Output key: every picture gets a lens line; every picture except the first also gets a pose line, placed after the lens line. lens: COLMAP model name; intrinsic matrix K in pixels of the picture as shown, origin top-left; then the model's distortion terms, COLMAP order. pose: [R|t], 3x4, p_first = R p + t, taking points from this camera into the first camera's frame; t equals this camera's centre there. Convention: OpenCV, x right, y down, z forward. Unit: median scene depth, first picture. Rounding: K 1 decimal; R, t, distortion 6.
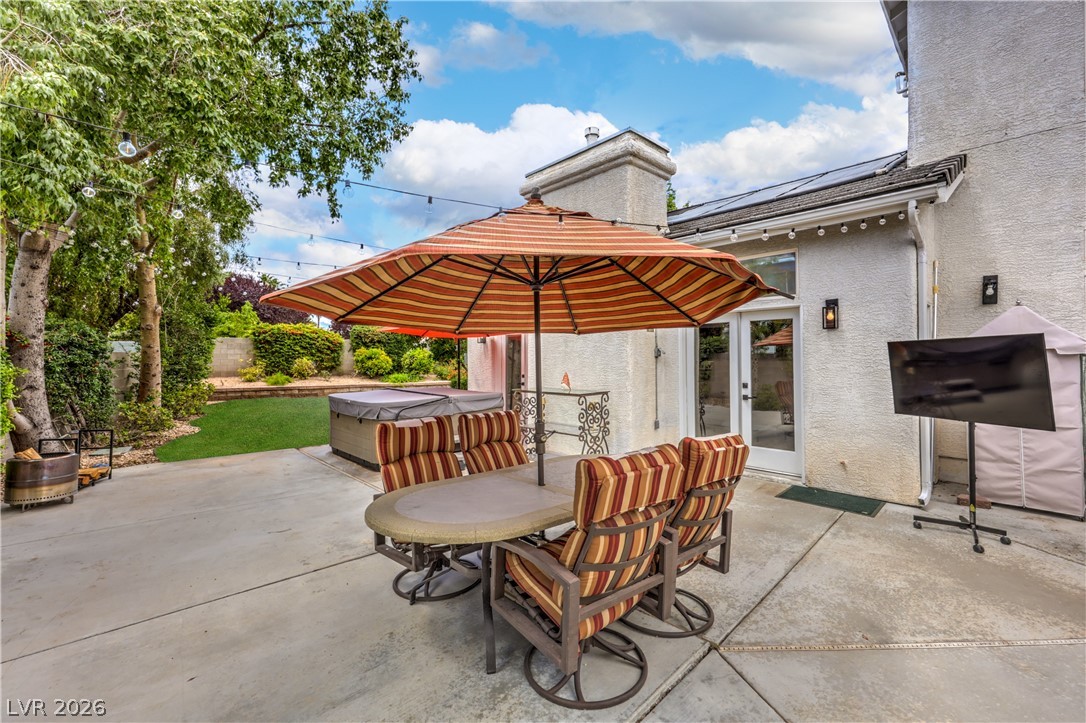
lens RADIAL K [[431.2, 0, 543.0], [0, 431.2, 361.5], [0, 0, 1]] dist [-0.000588, -0.000095]
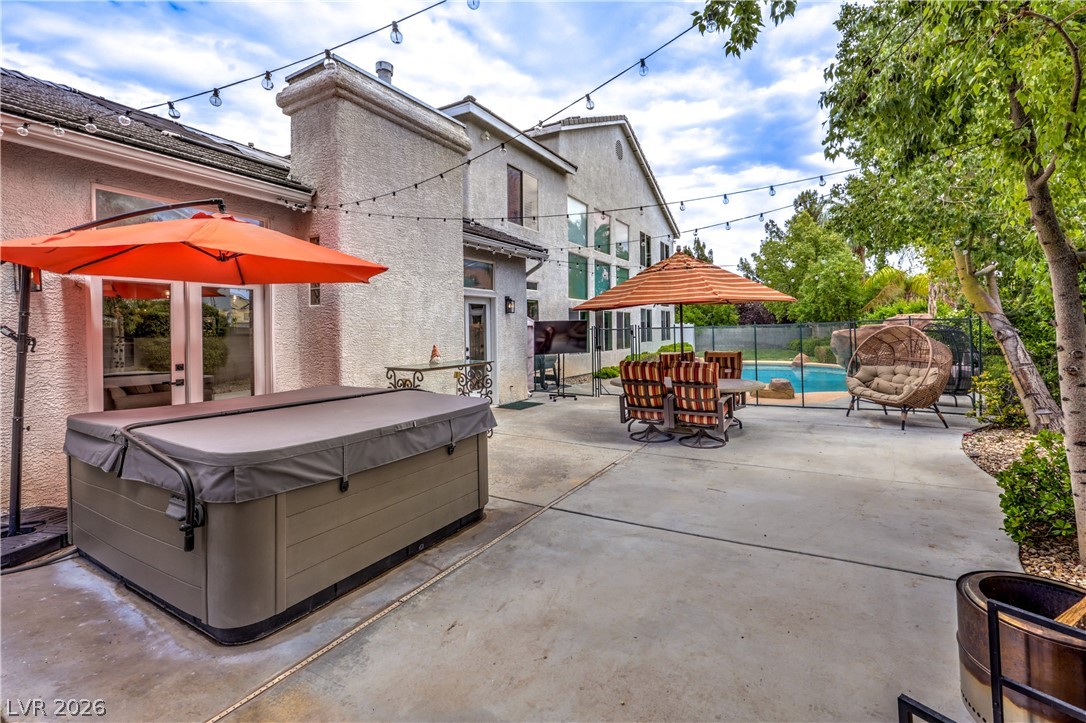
lens RADIAL K [[476.1, 0, 543.2], [0, 476.1, 334.0], [0, 0, 1]] dist [0.000627, 0.000055]
pose [[-0.253991, 0.003407, 0.967201, -1.297172], [0.002244, 0.999993, -0.002934, 0.018351], [-0.967204, 0.001425, -0.253997, 1.362731]]
